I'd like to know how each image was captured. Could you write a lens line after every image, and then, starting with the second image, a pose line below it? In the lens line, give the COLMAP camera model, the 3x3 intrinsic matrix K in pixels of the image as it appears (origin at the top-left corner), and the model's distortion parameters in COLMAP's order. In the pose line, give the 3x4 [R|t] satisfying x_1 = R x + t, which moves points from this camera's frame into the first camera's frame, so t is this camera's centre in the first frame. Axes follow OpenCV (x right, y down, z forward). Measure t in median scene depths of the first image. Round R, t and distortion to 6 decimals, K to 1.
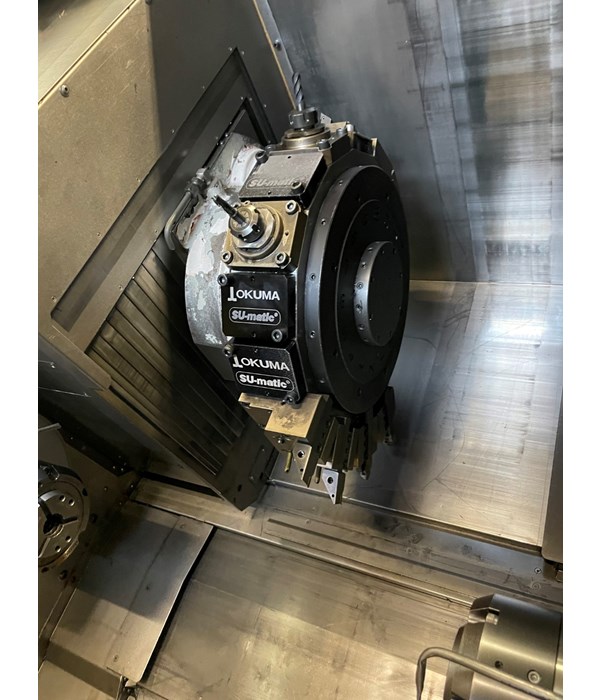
lens RADIAL K [[537.4, 0, 300.0], [0, 537.4, 350.0], [0, 0, 1]] dist [0.071504, -0.094180]
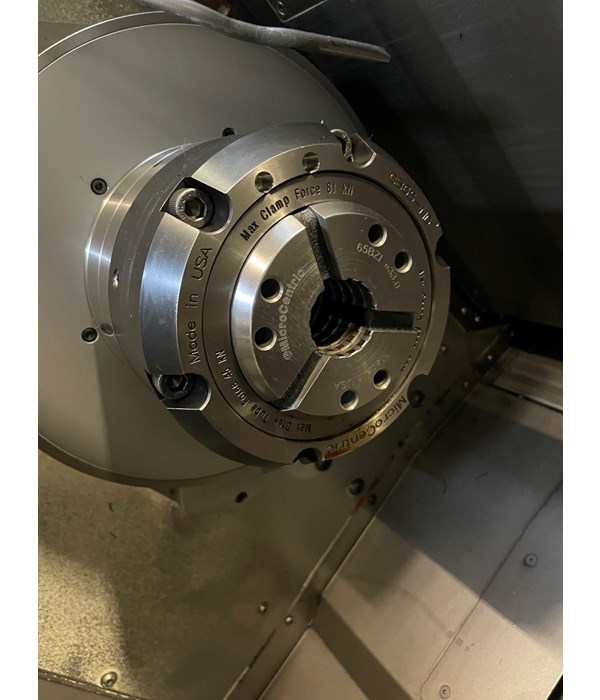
lens RADIAL K [[578.6, 0, 300.0], [0, 578.6, 350.0], [0, 0, 1]] dist [0.035008, -0.120341]
pose [[0.856420, 0.137006, -0.497769, -0.216825], [-0.075967, 0.987093, 0.140985, 0.204307], [0.510660, -0.082928, 0.855774, 0.495389]]
